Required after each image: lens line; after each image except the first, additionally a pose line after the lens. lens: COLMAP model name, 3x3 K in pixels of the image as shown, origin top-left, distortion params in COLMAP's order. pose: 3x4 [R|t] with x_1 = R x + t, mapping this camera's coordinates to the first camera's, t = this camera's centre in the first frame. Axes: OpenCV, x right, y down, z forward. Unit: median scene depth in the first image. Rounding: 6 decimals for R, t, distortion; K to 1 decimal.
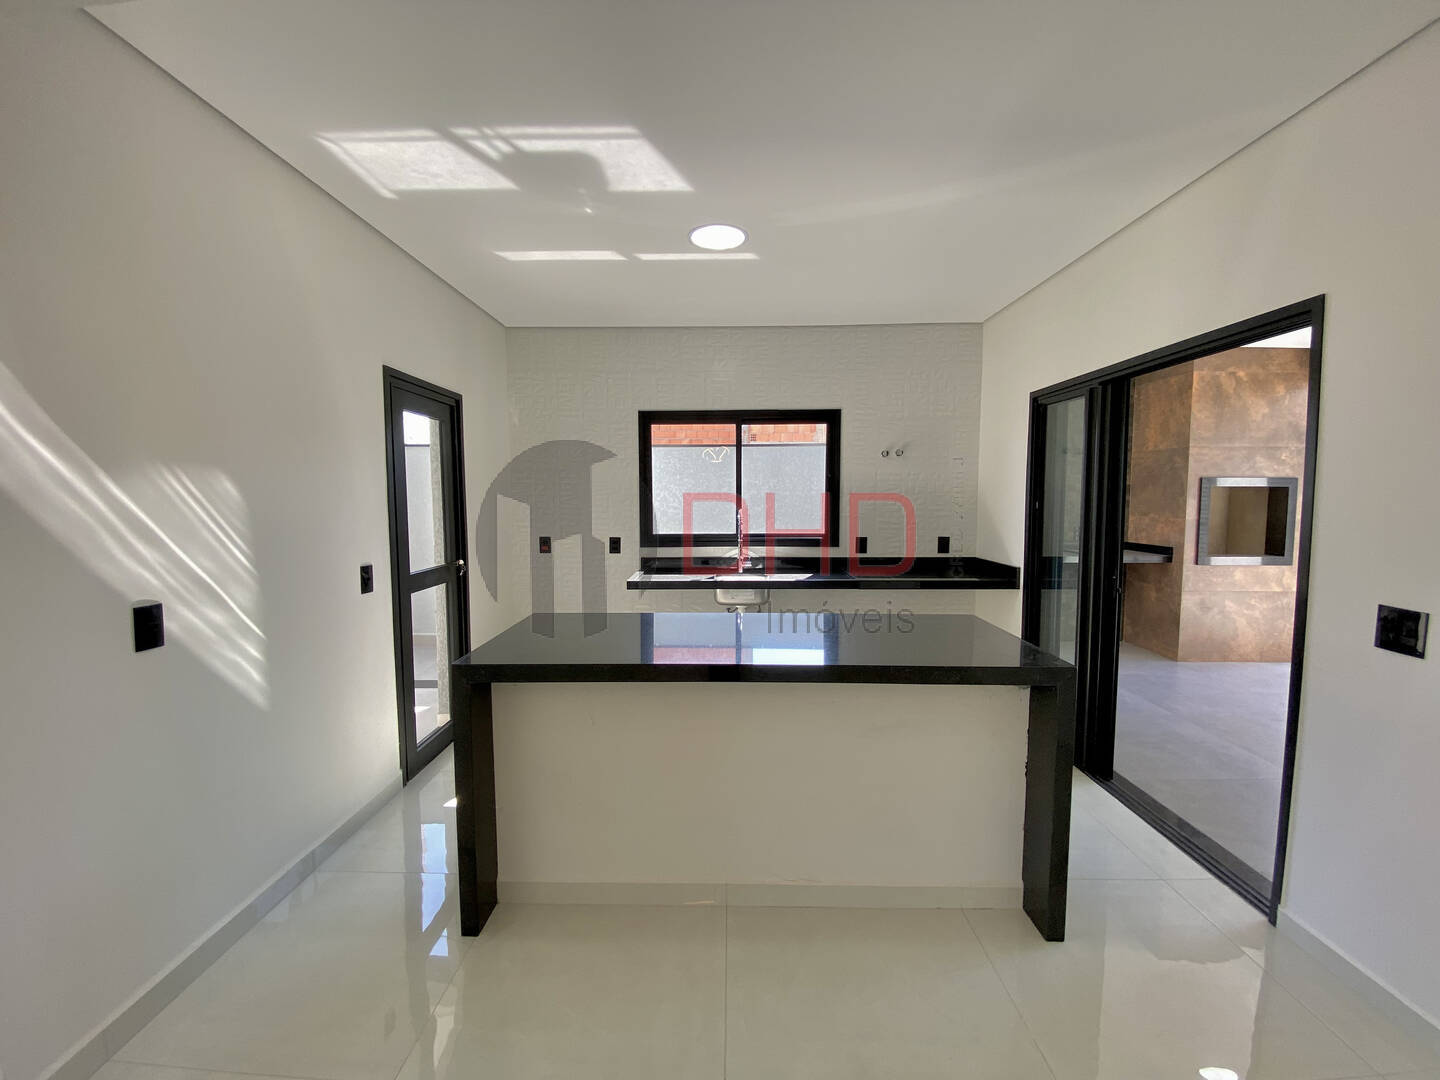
lens RADIAL K [[602.1, 0, 723.2], [0, 602.1, 534.1], [0, 0, 1]] dist [-0.000436, -0.000252]
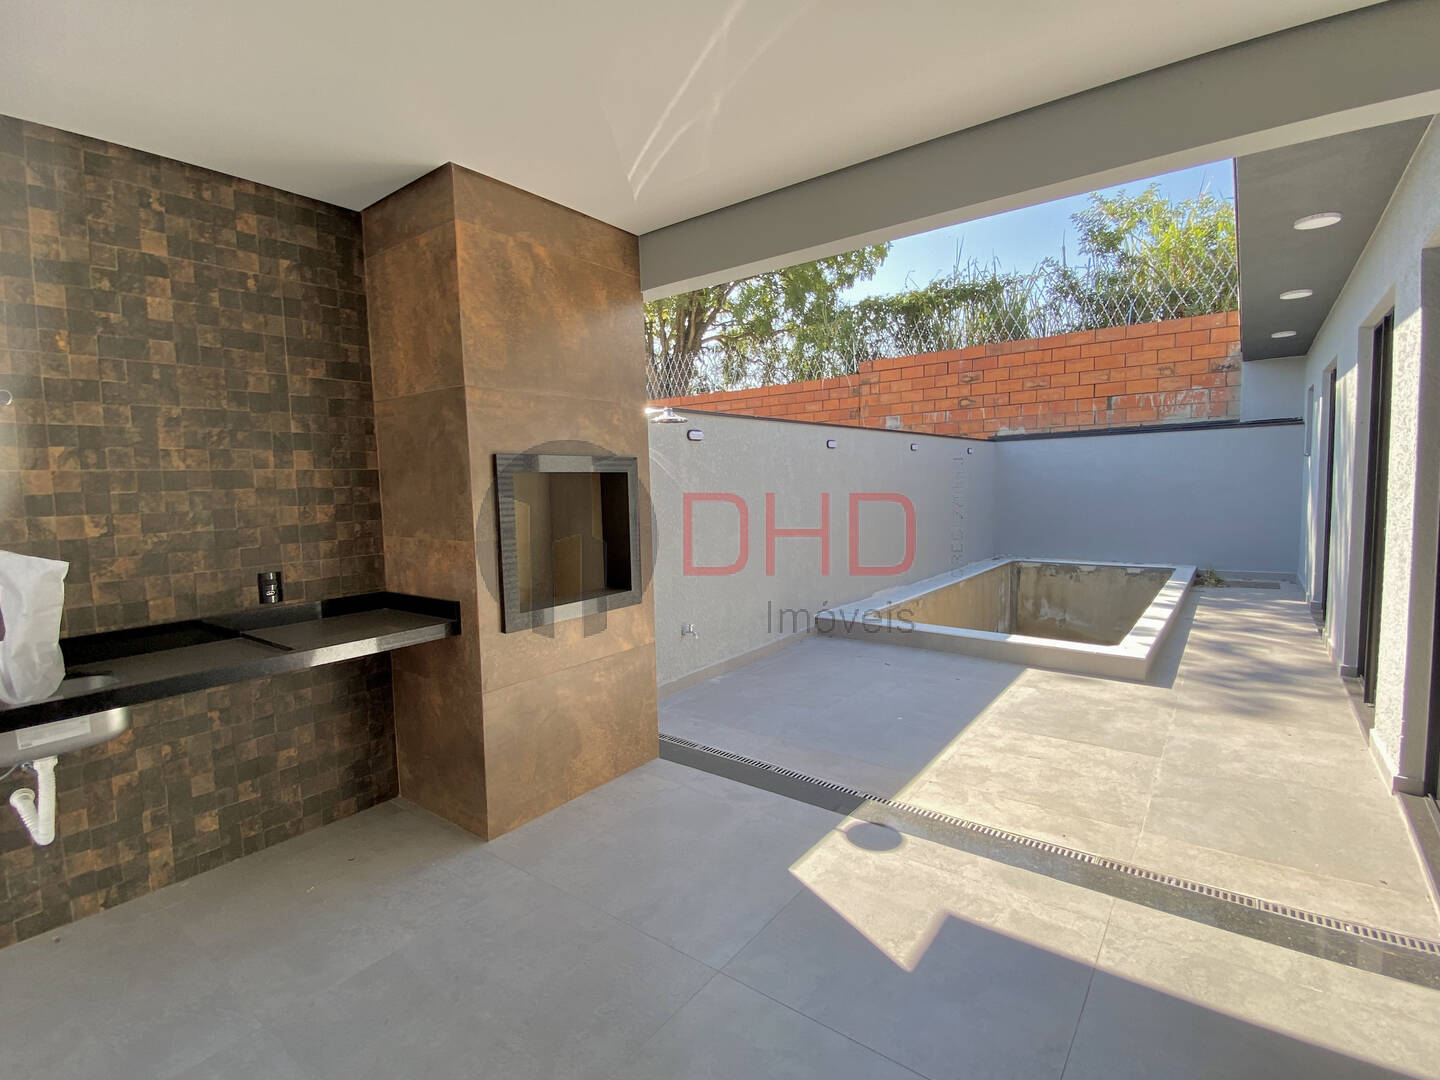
lens RADIAL K [[691.8, 0, 724.2], [0, 691.8, 531.9], [0, 0, 1]] dist [0.034765, -0.000137]
pose [[0.605525, -0.077365, 0.792057, 0.452951], [0.079701, 0.996155, 0.036369, -0.036718], [-0.791826, 0.041105, 0.609362, 0.509453]]
